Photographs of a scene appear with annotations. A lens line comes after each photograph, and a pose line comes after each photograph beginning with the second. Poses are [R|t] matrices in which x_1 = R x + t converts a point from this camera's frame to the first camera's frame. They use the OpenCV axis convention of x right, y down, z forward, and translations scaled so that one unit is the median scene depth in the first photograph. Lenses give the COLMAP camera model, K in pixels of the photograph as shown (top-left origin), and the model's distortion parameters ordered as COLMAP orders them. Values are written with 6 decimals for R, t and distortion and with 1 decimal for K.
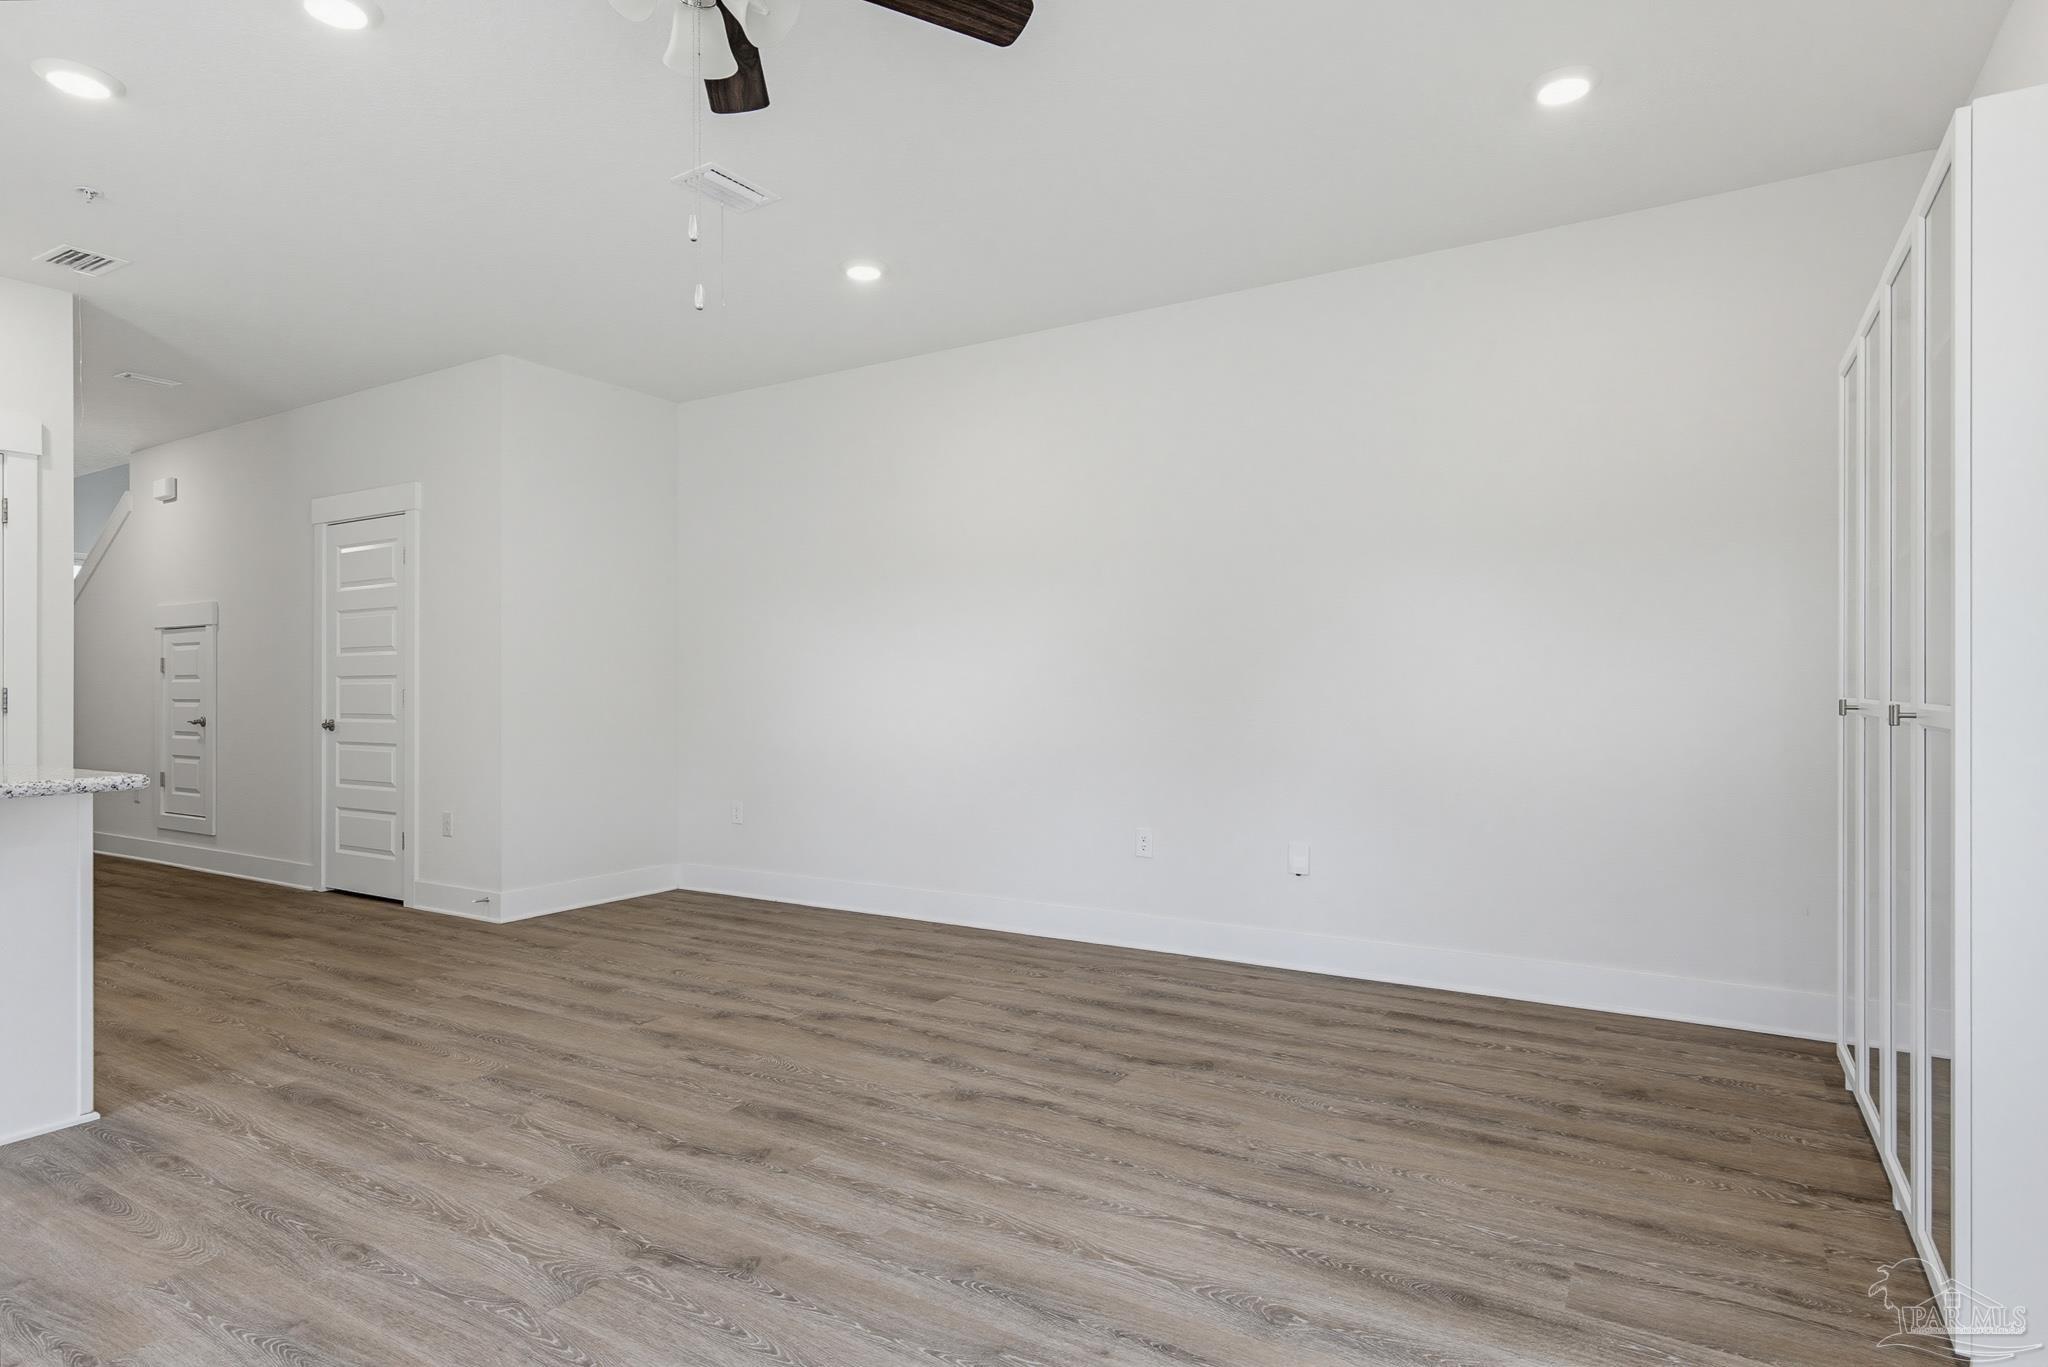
lens RADIAL K [[1095.3, 0, 1034.2], [0, 1095.3, 686.4], [0, 0, 1]] dist [0.002663, 0.000620]
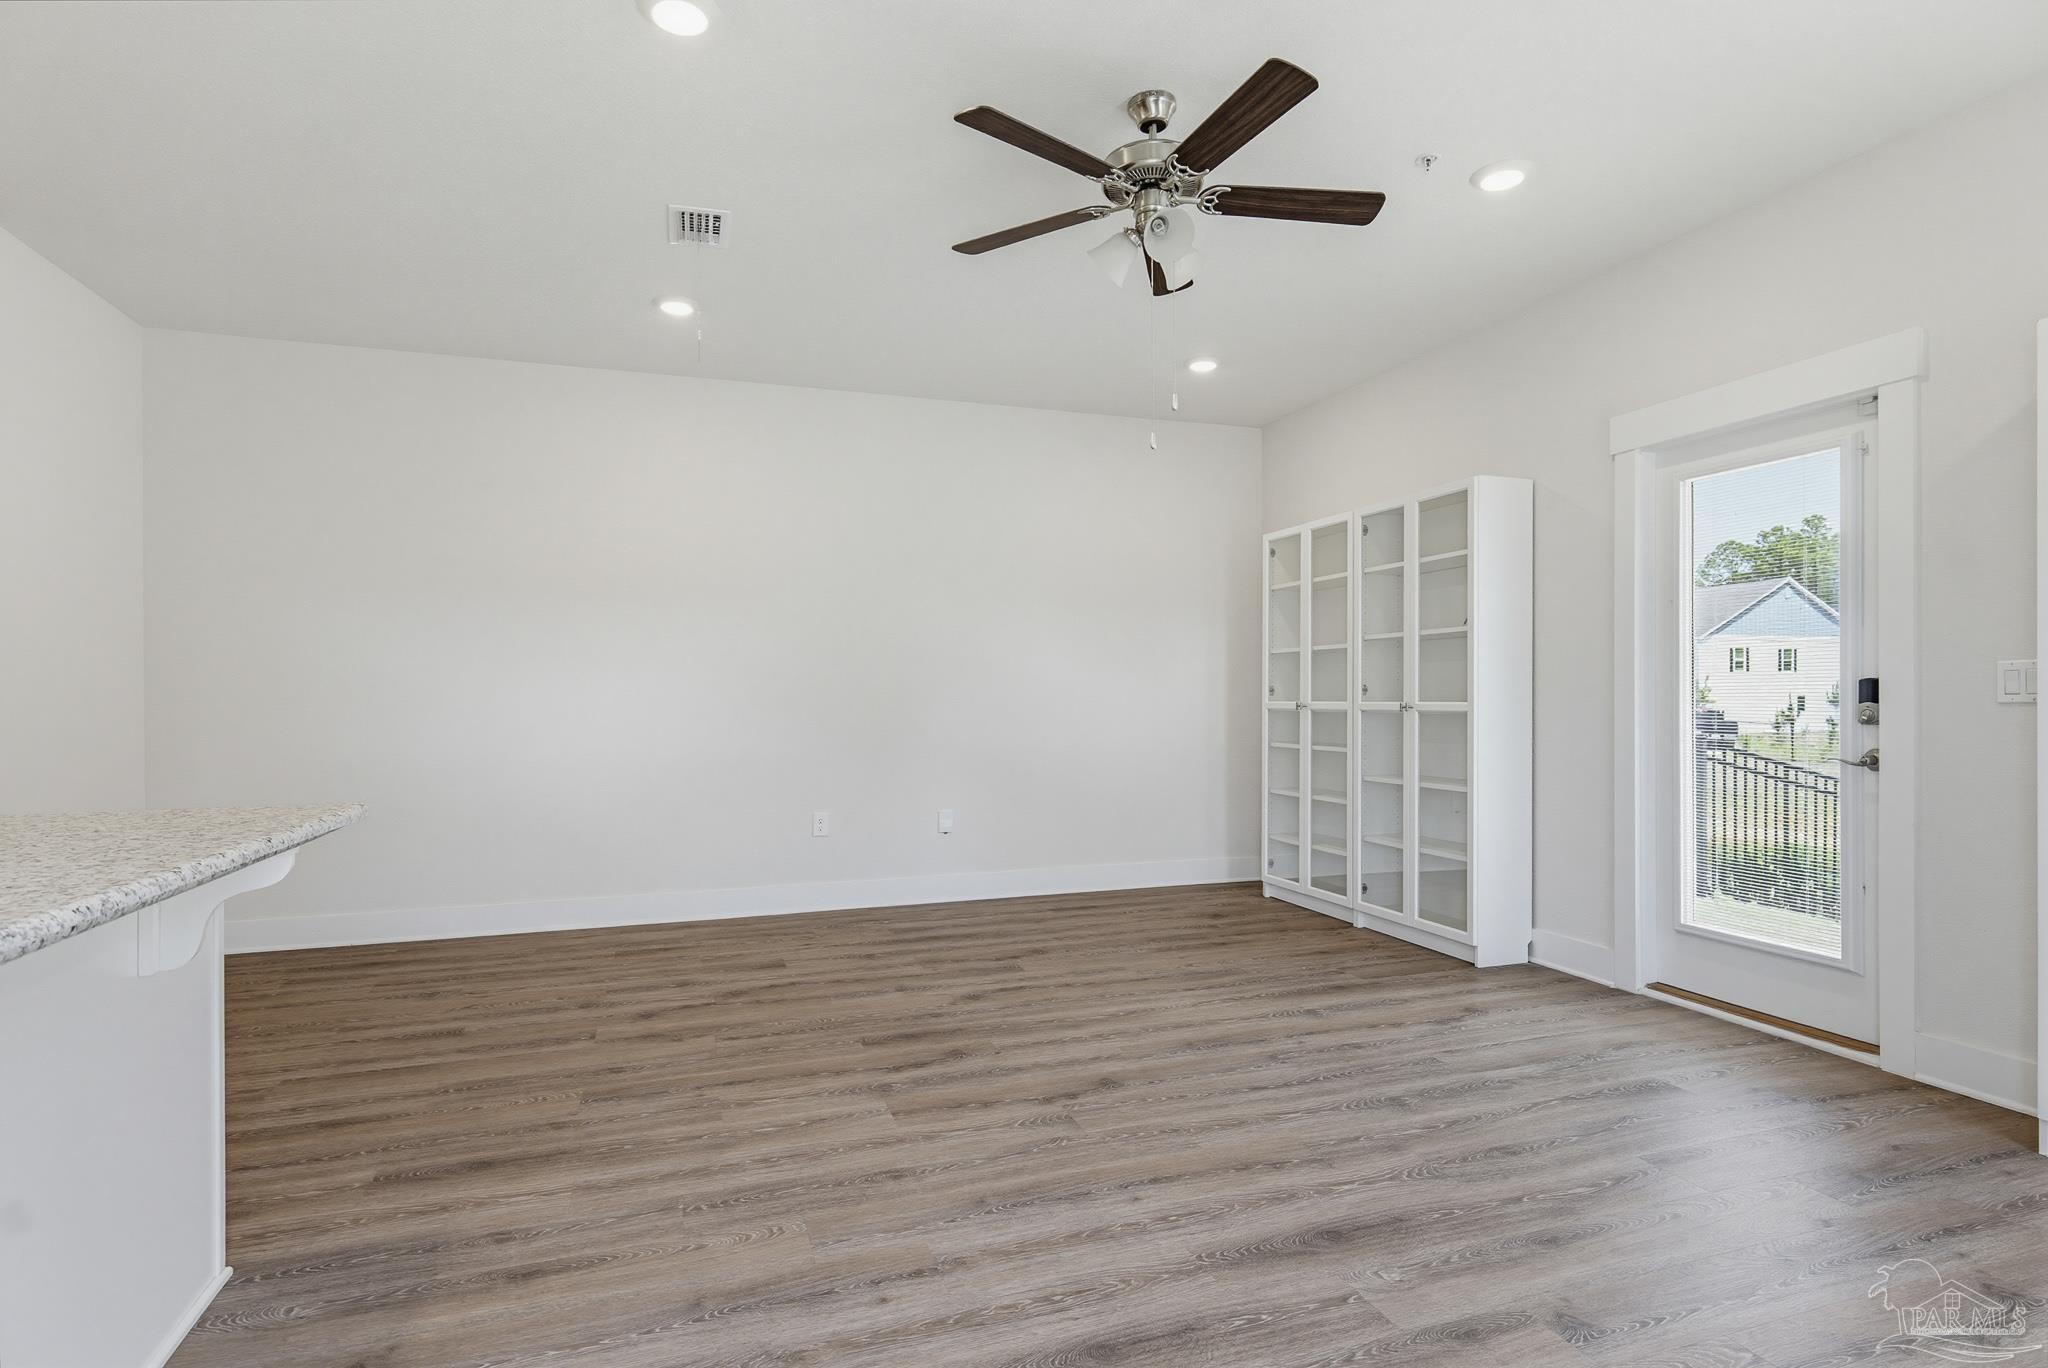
lens RADIAL K [[1026.6, 0, 1026.6], [0, 1026.6, 693.5], [0, 0, 1]] dist [-0.000010, 0.000464]
pose [[0.640772, 0.003168, 0.767725, -1.041031], [0.001719, 0.999983, -0.005561, 0.005058], [-0.767729, 0.004883, 0.640756, 0.138266]]
